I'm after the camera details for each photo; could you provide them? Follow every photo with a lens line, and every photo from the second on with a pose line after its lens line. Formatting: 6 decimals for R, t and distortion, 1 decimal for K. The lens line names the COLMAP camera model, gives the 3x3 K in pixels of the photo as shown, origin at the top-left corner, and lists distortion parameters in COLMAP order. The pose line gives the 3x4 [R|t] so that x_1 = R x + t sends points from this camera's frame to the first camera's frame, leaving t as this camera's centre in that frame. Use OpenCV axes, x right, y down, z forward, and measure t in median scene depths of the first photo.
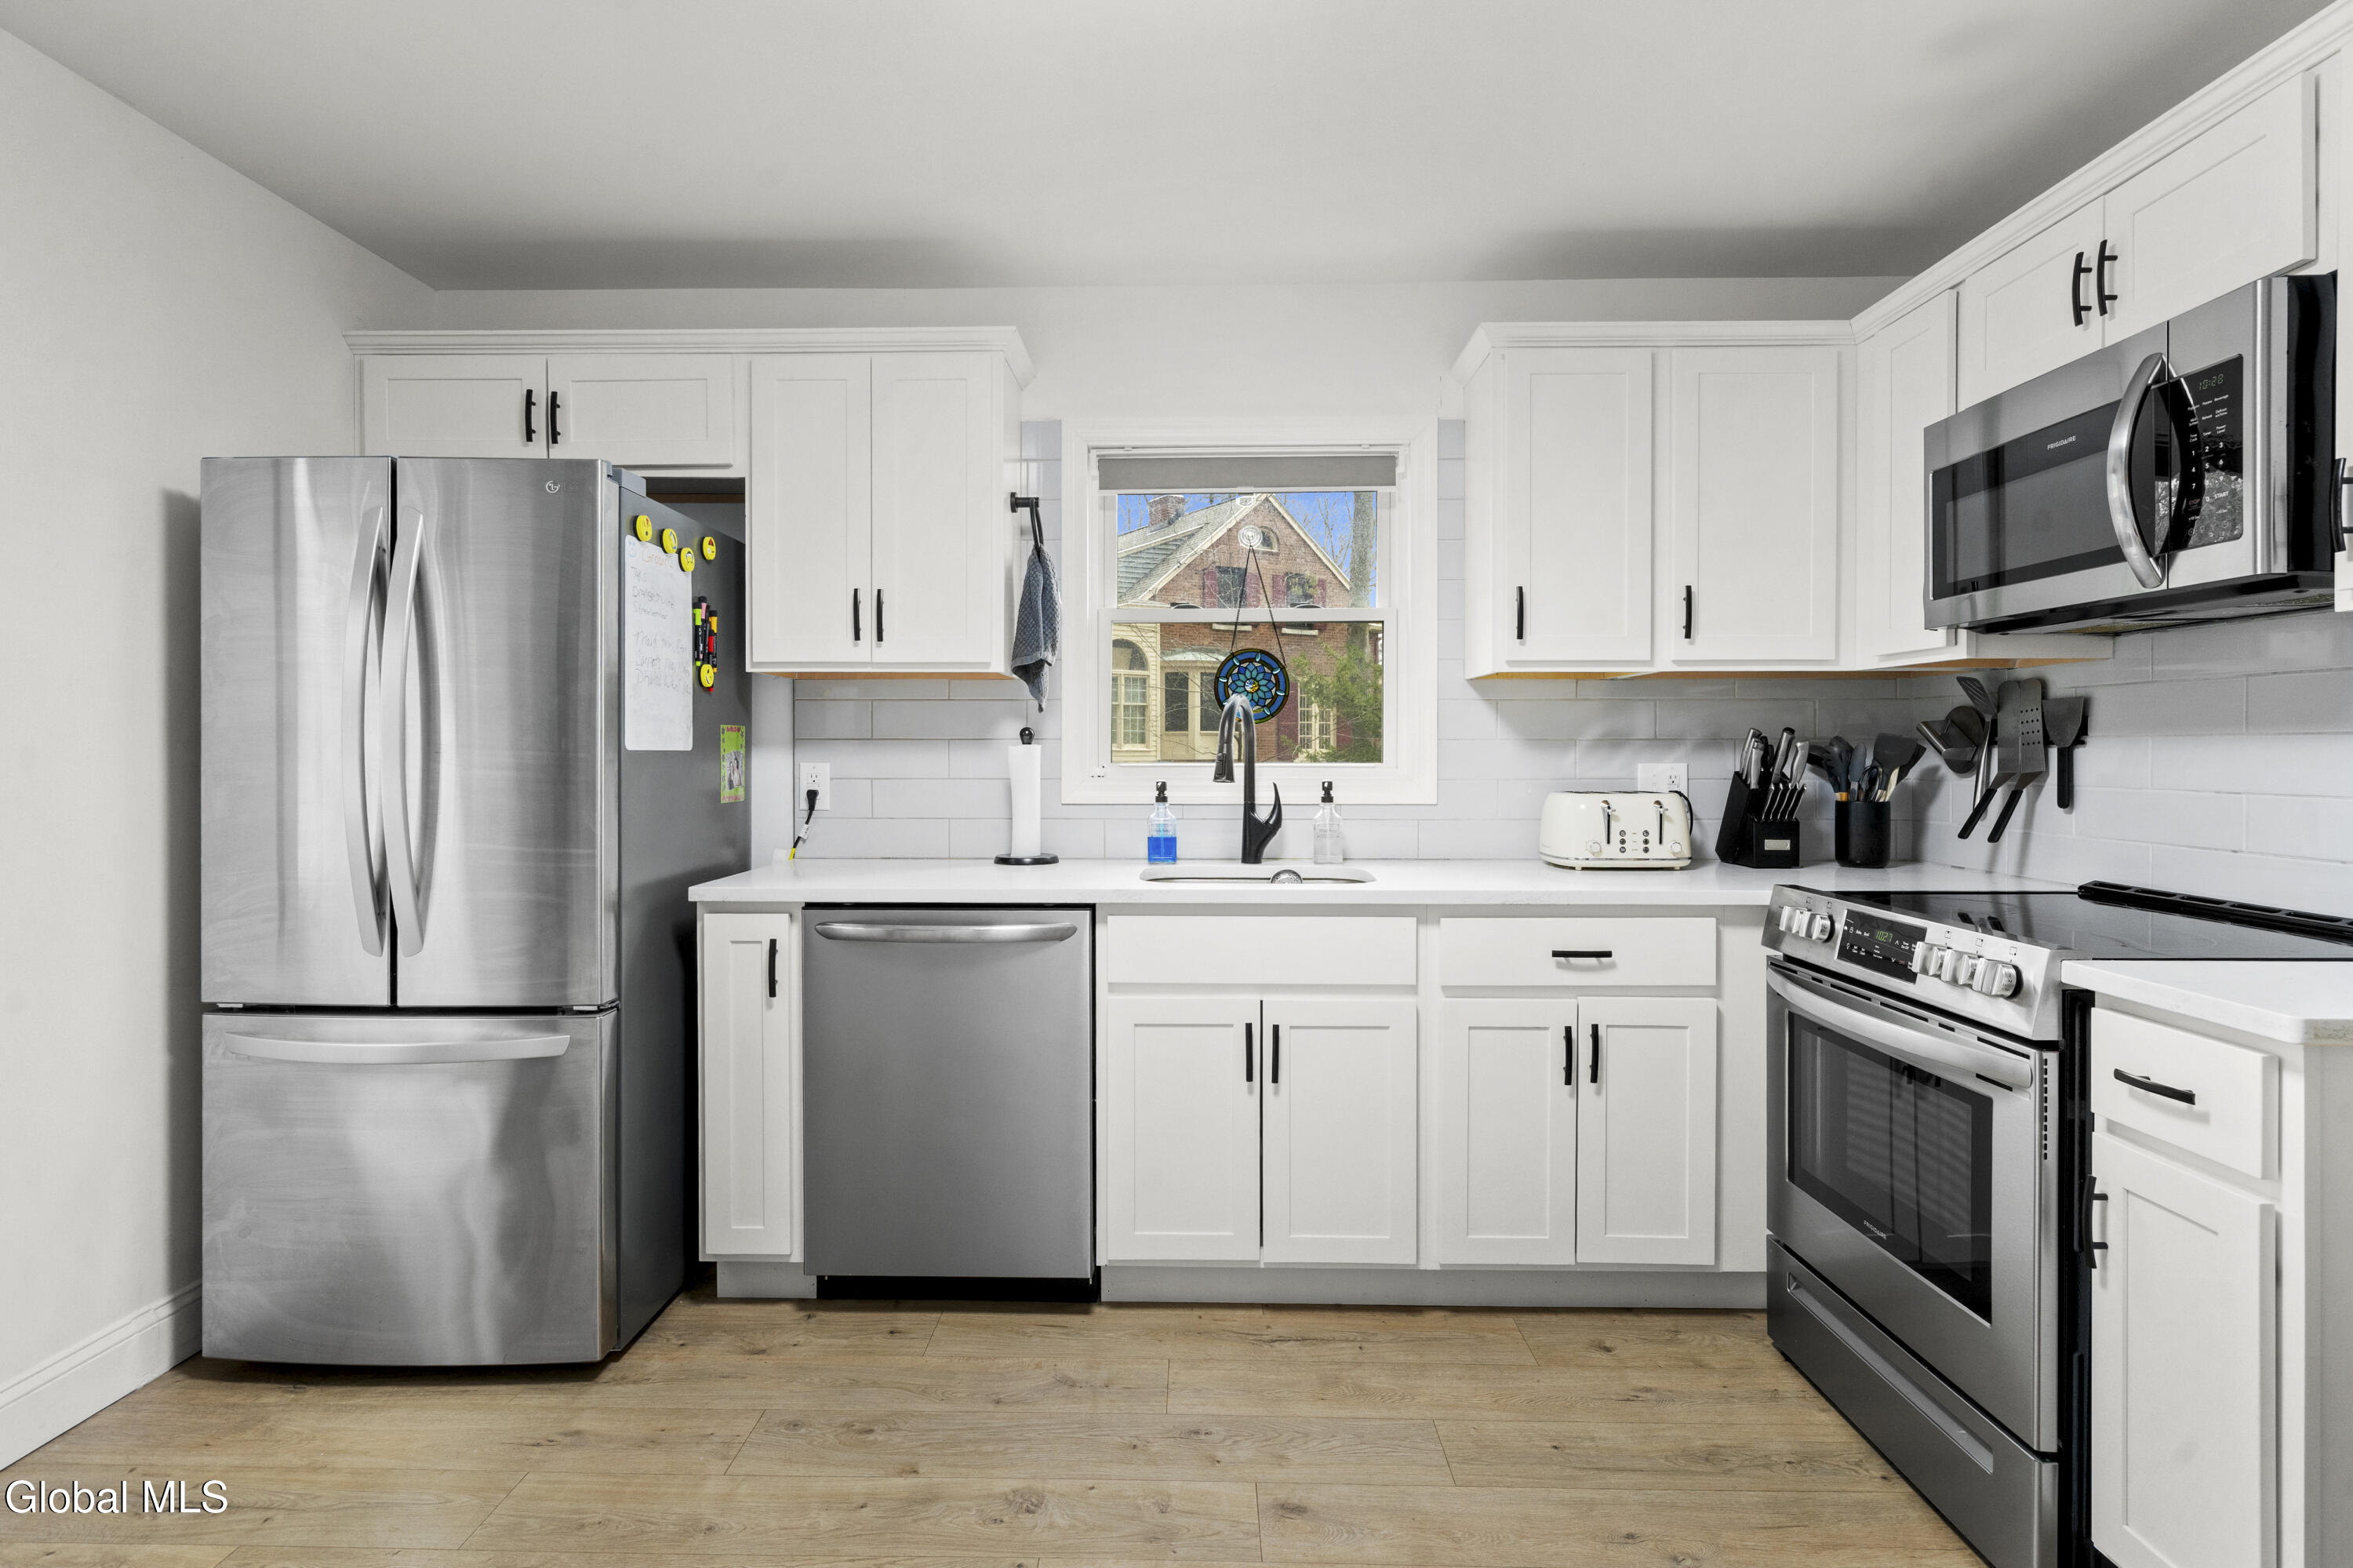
lens RADIAL K [[1196.5, 0, 1165.1], [0, 1196.5, 758.4], [0, 0, 1]] dist [-0.000928, 0.000852]
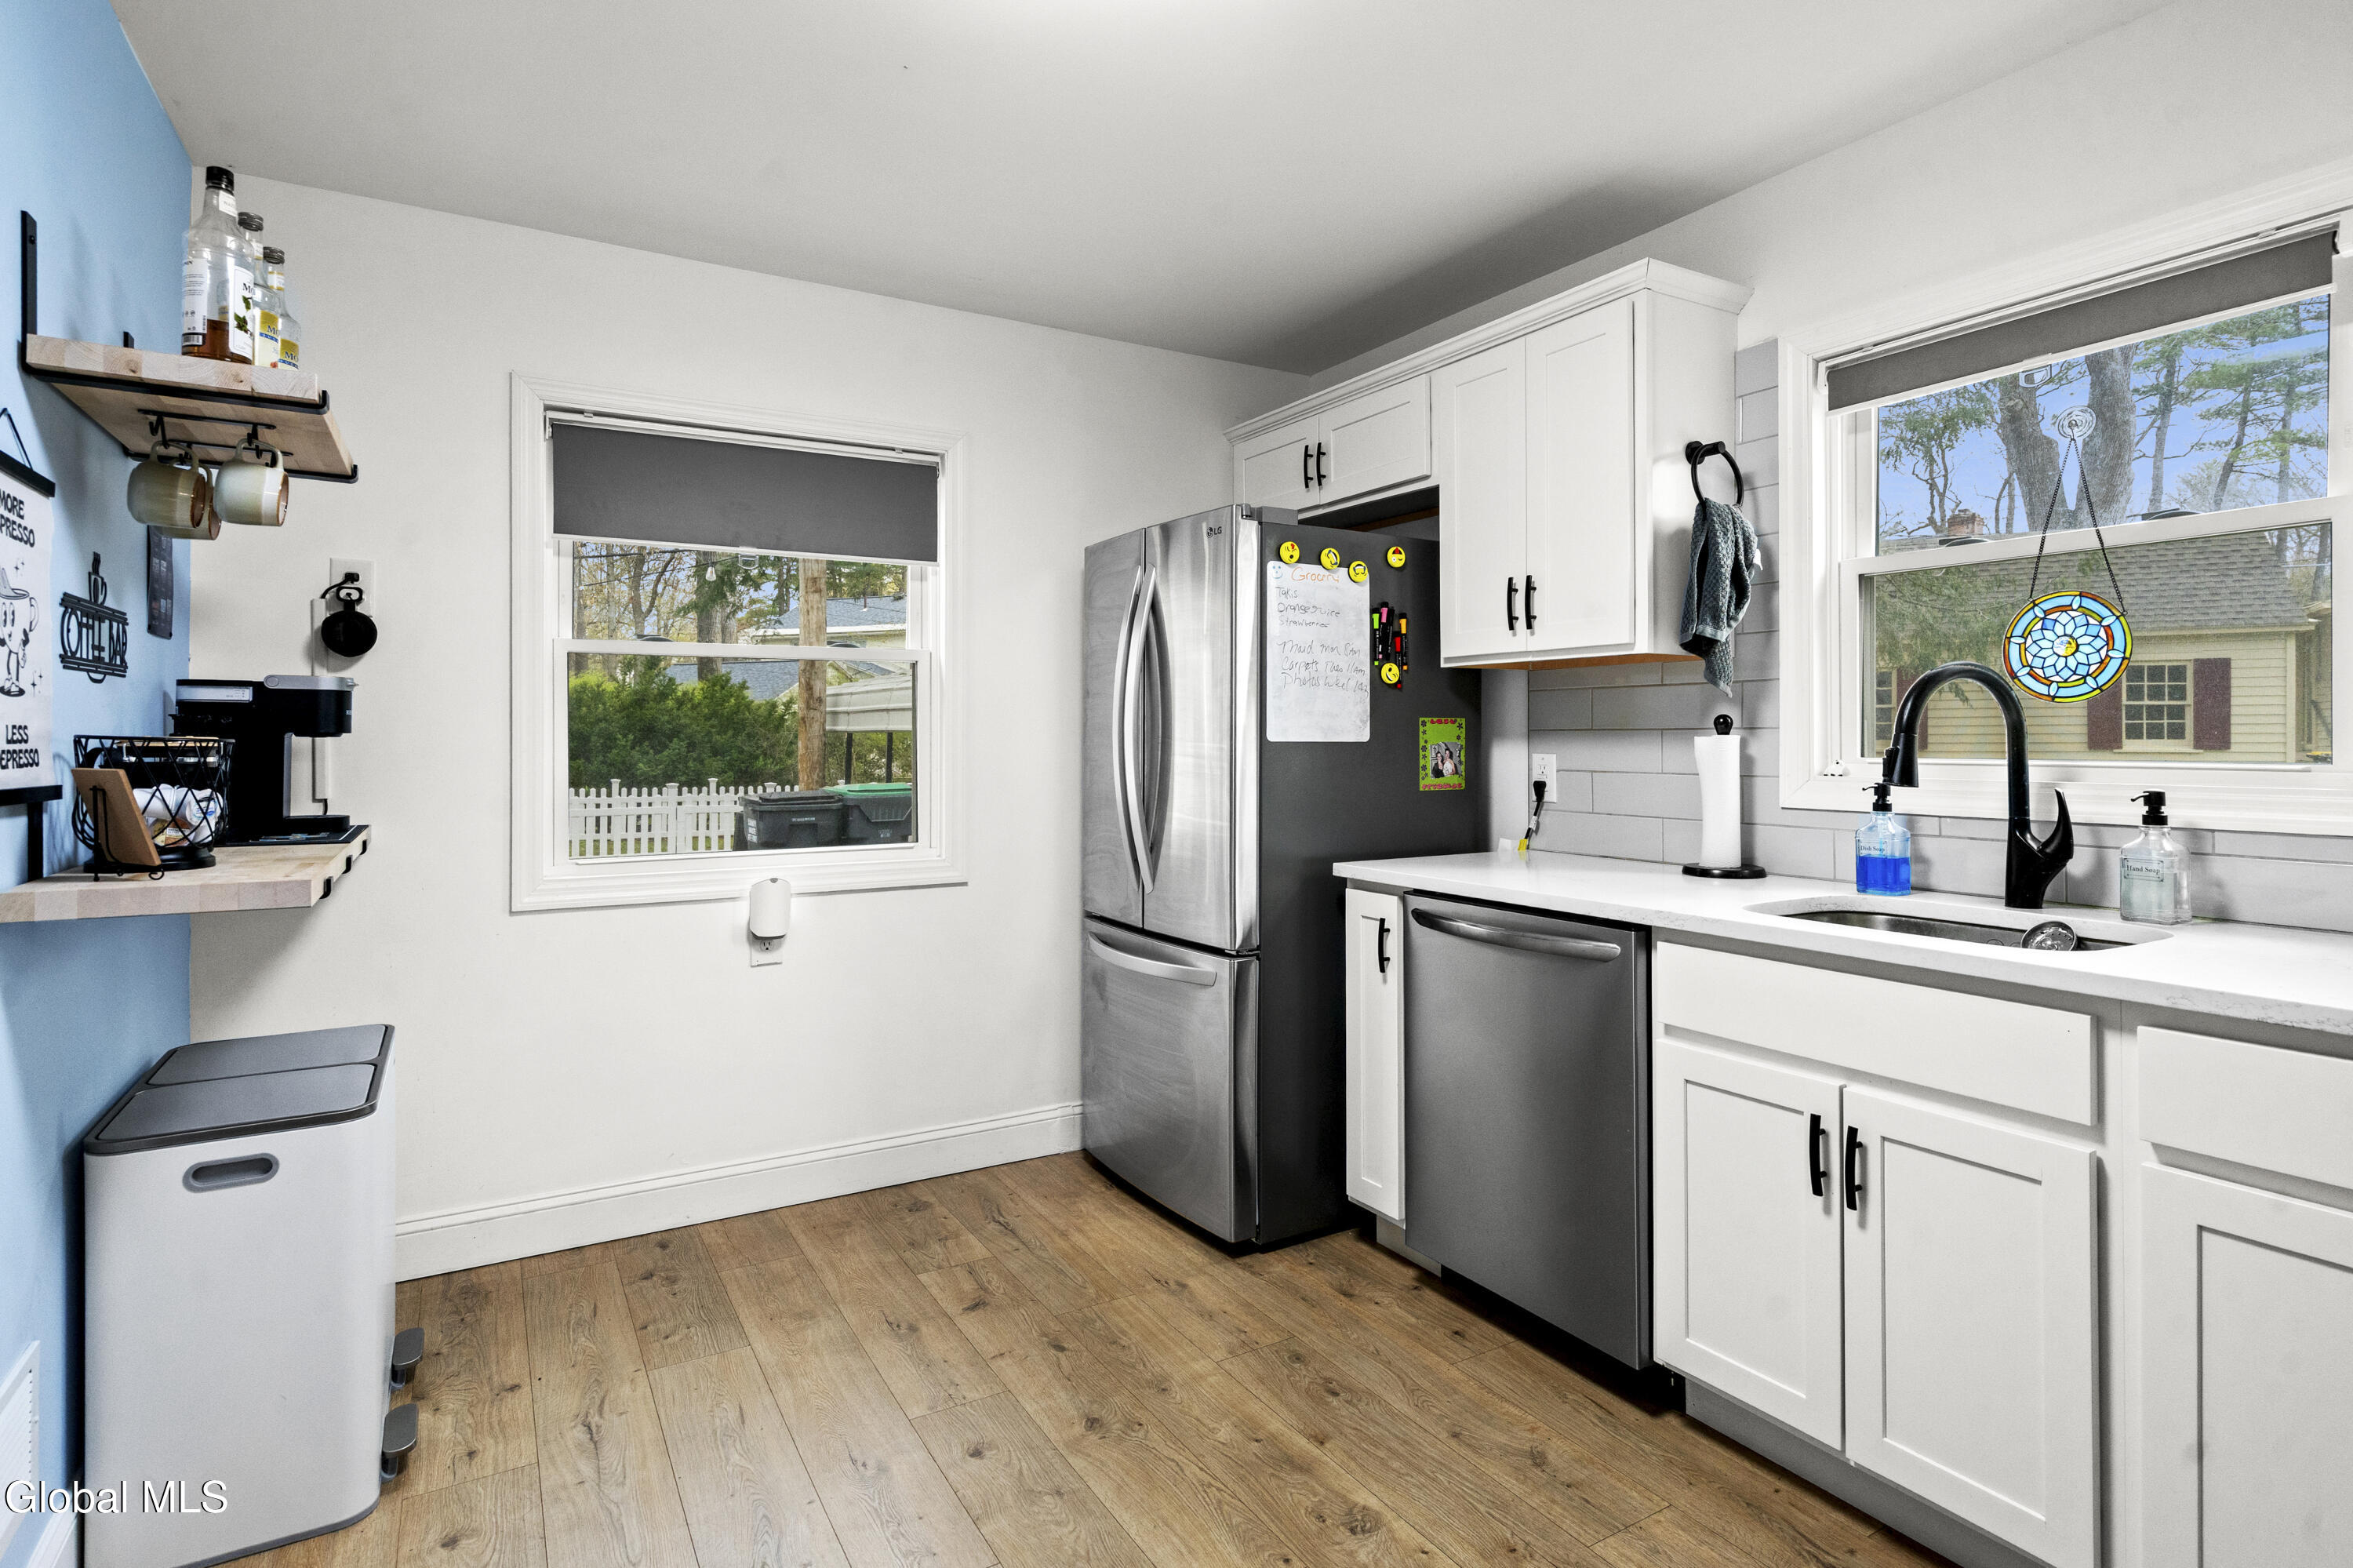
lens RADIAL K [[1175.6, 0, 1135.4], [0, 1175.6, 736.3], [0, 0, 1]] dist [-0.000299, 0.000810]
pose [[0.521073, -0.003583, -0.853504, 0.447424], [-0.005373, 0.999958, -0.007478, -0.002585], [0.853495, 0.008482, 0.521032, 0.257957]]
